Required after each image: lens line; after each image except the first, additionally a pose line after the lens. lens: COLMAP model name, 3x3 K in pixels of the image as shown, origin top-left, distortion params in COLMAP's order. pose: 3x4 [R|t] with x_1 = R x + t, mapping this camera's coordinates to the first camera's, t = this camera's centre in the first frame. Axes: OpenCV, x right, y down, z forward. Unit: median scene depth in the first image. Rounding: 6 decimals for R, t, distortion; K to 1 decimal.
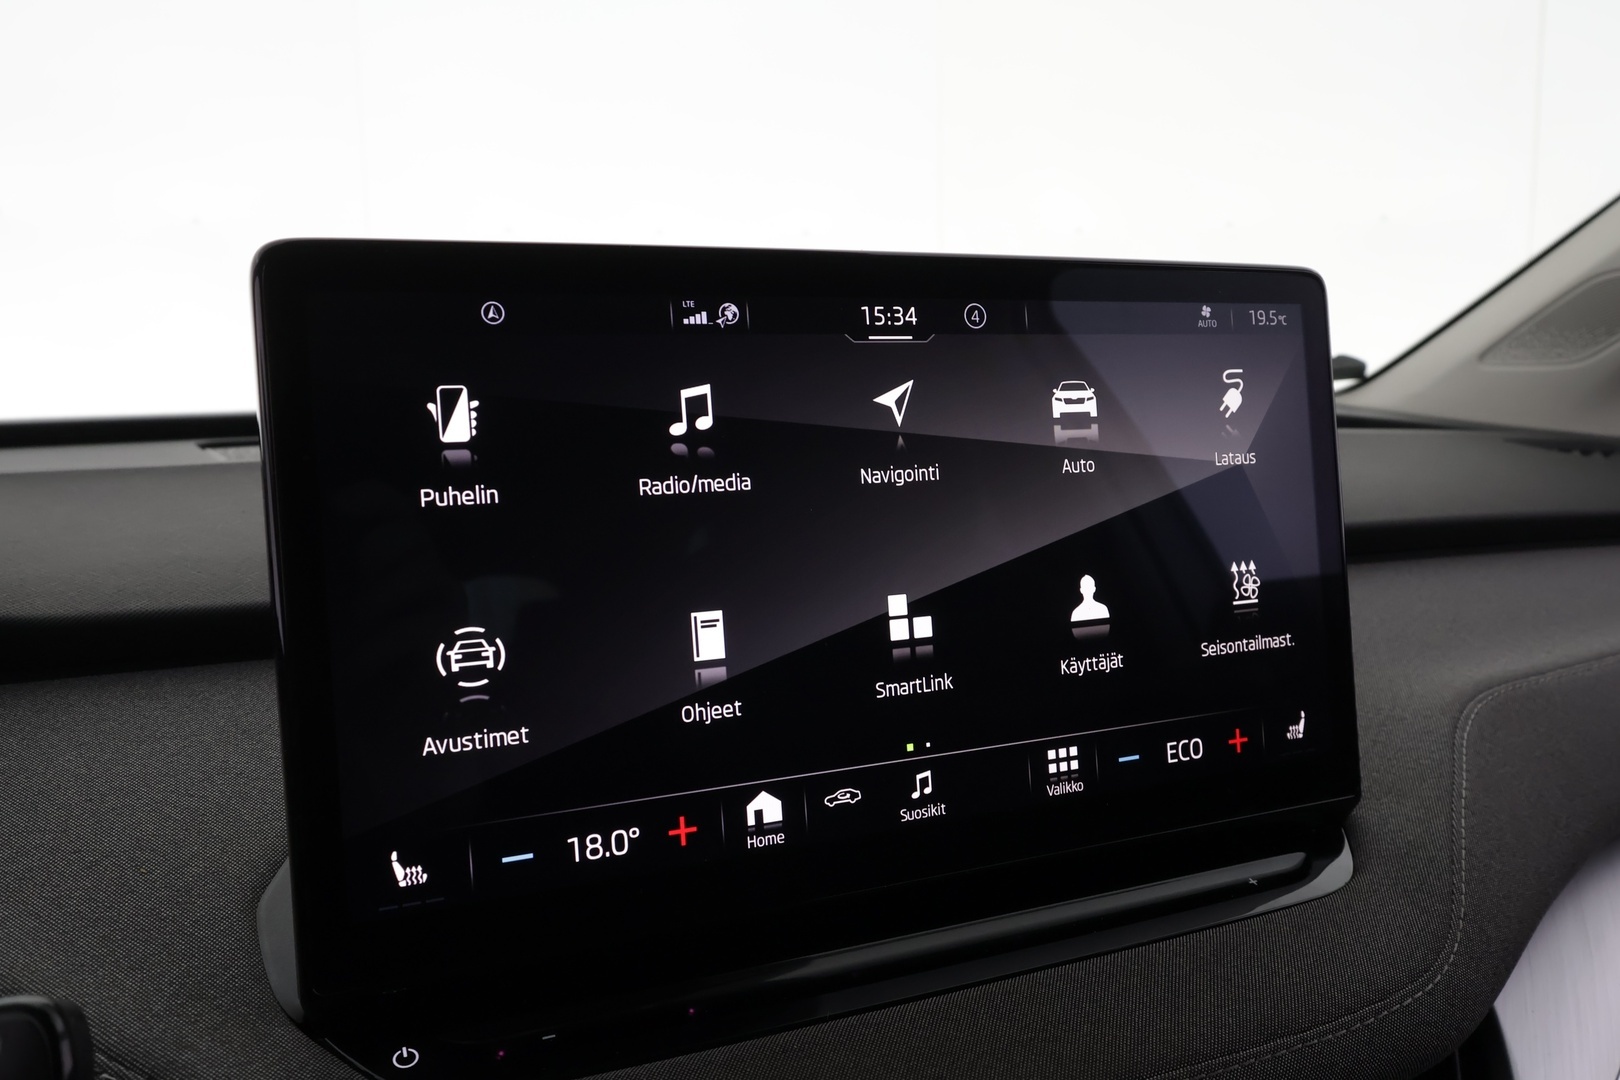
lens RADIAL K [[1270.3, 0, 807.8], [0, 1270.3, 543.2], [0, 0, 1]] dist [-0.005422, -0.000632]
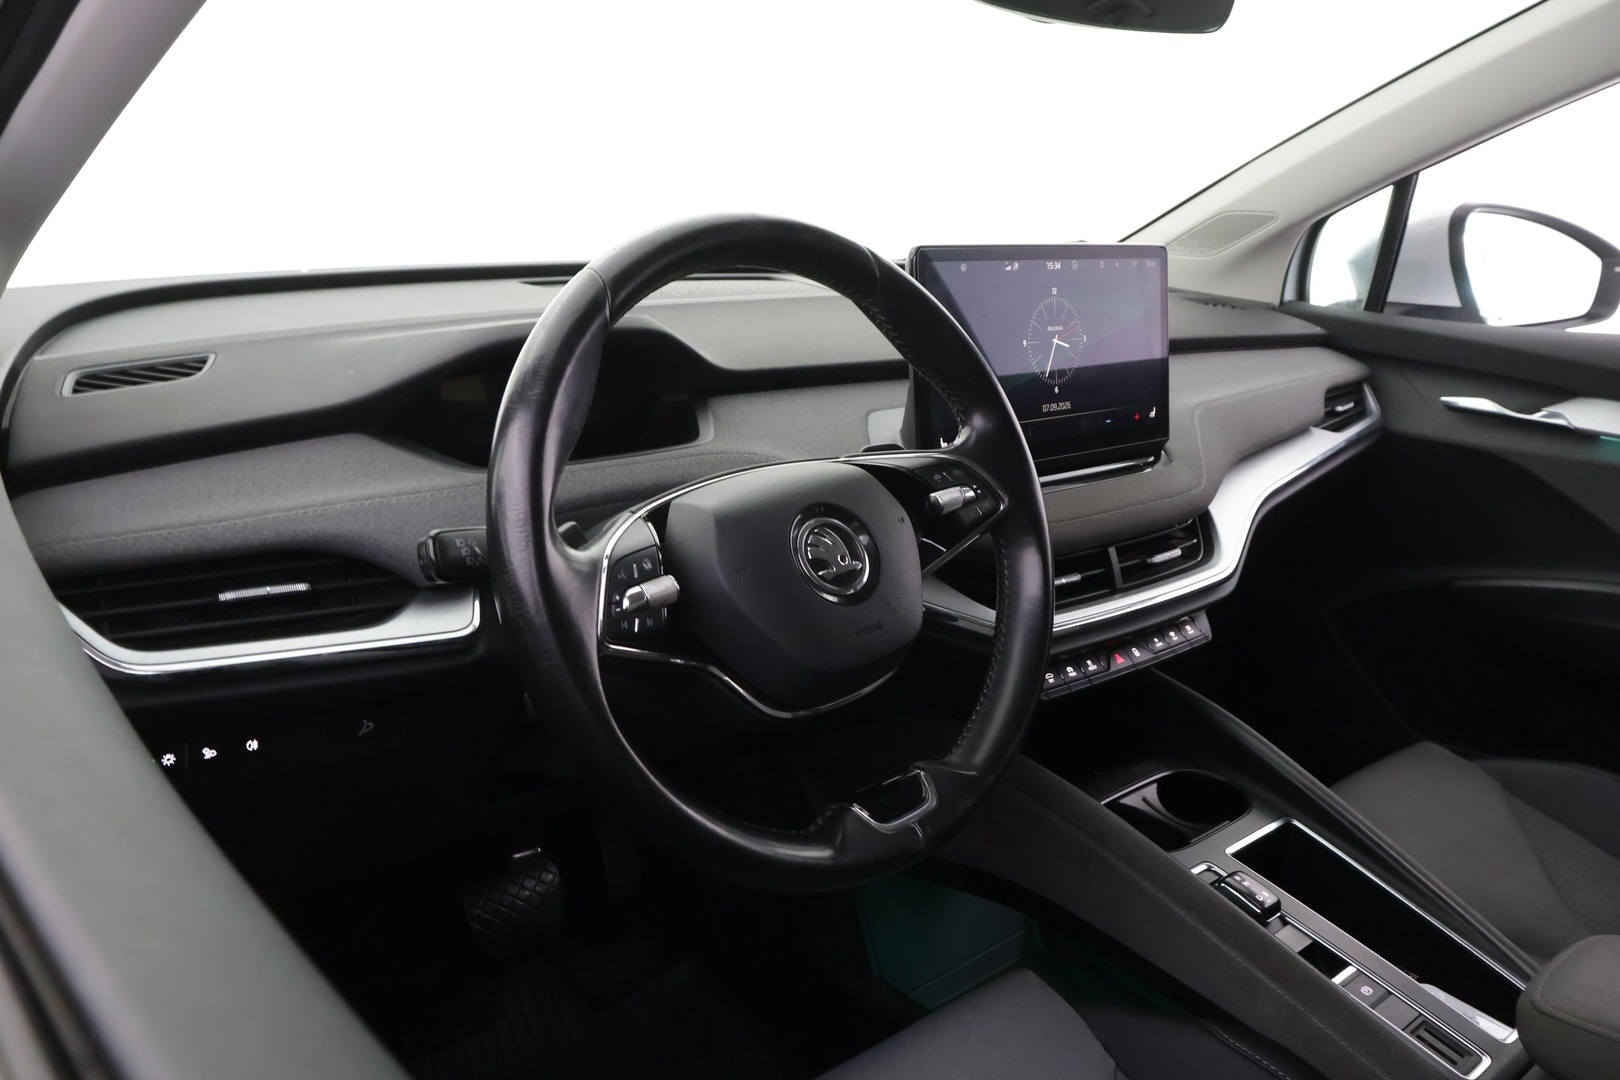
lens RADIAL K [[1270.3, 0, 811.8], [0, 1270.3, 529.3], [0, 0, 1]] dist [-0.005422, -0.000632]
pose [[0.953283, -0.031857, 0.300395, -1.383771], [-0.009308, 0.990854, 0.134618, 0.035545], [-0.301936, -0.131125, 0.944267, -1.703494]]
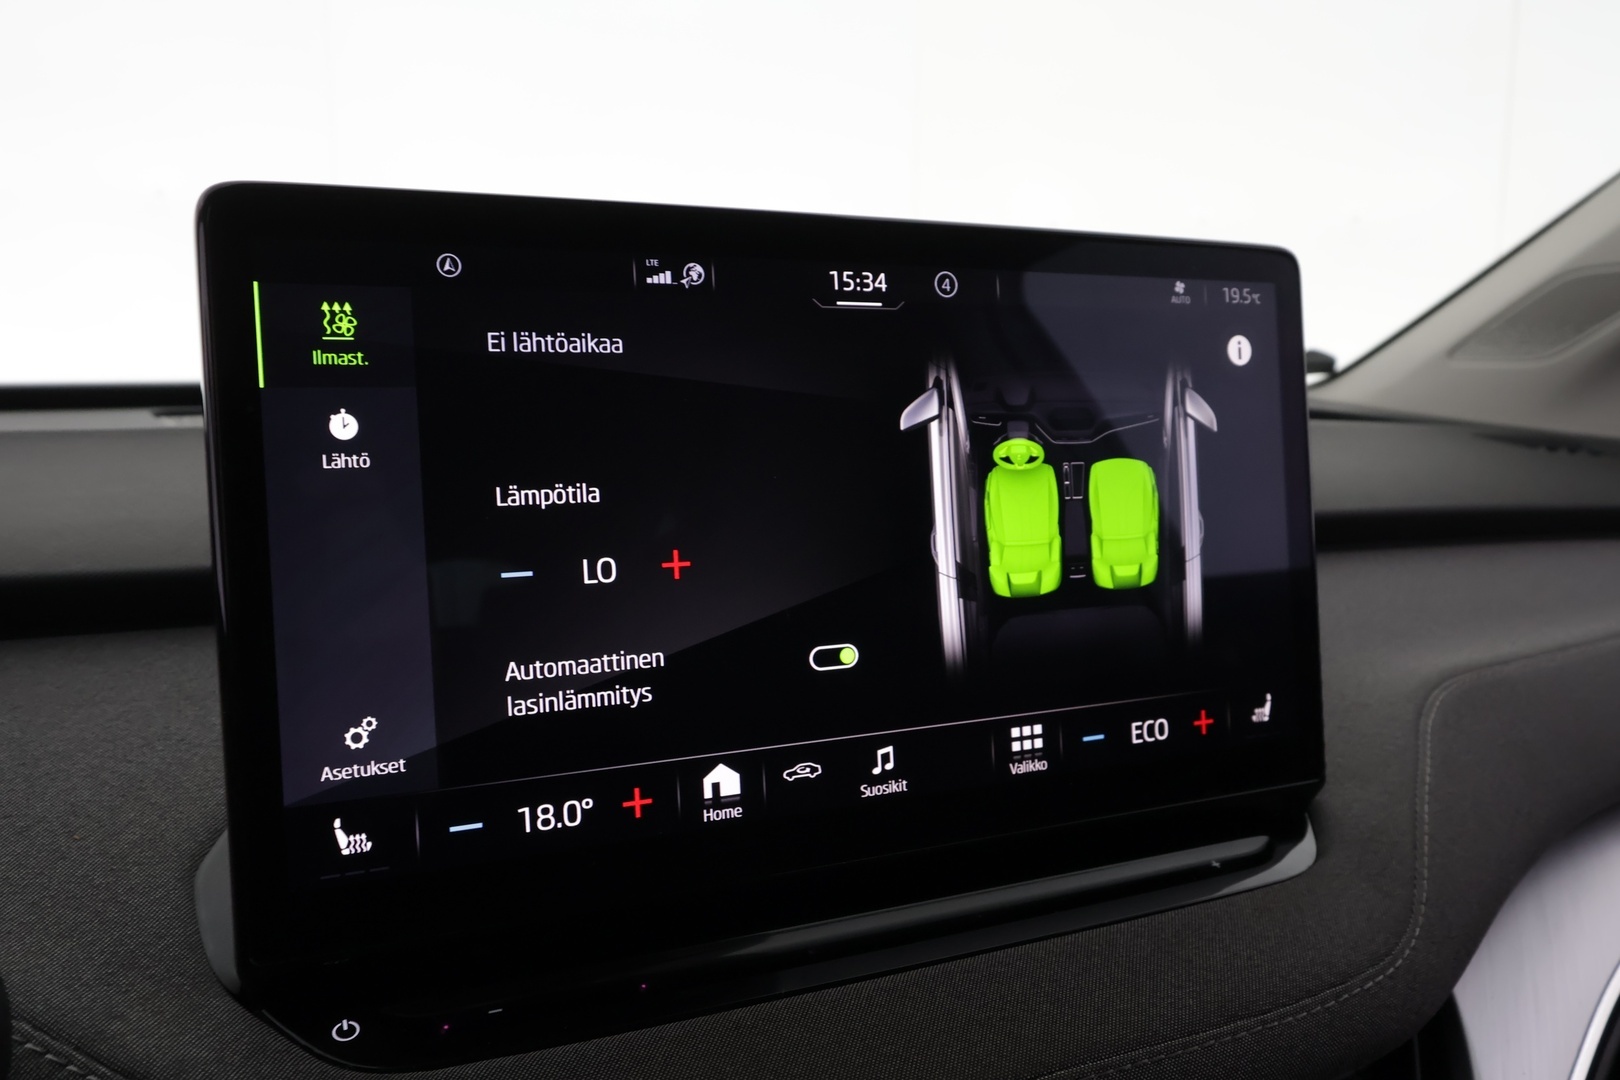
lens RADIAL K [[1270.3, 0, 808.7], [0, 1270.3, 545.7], [0, 0, 1]] dist [-0.005422, -0.000632]
pose [[0.999581, 0.016734, 0.023630, 0.006155], [-0.016905, 0.999832, 0.007075, 0.018449], [-0.023507, -0.007472, 0.999696, 0.021015]]
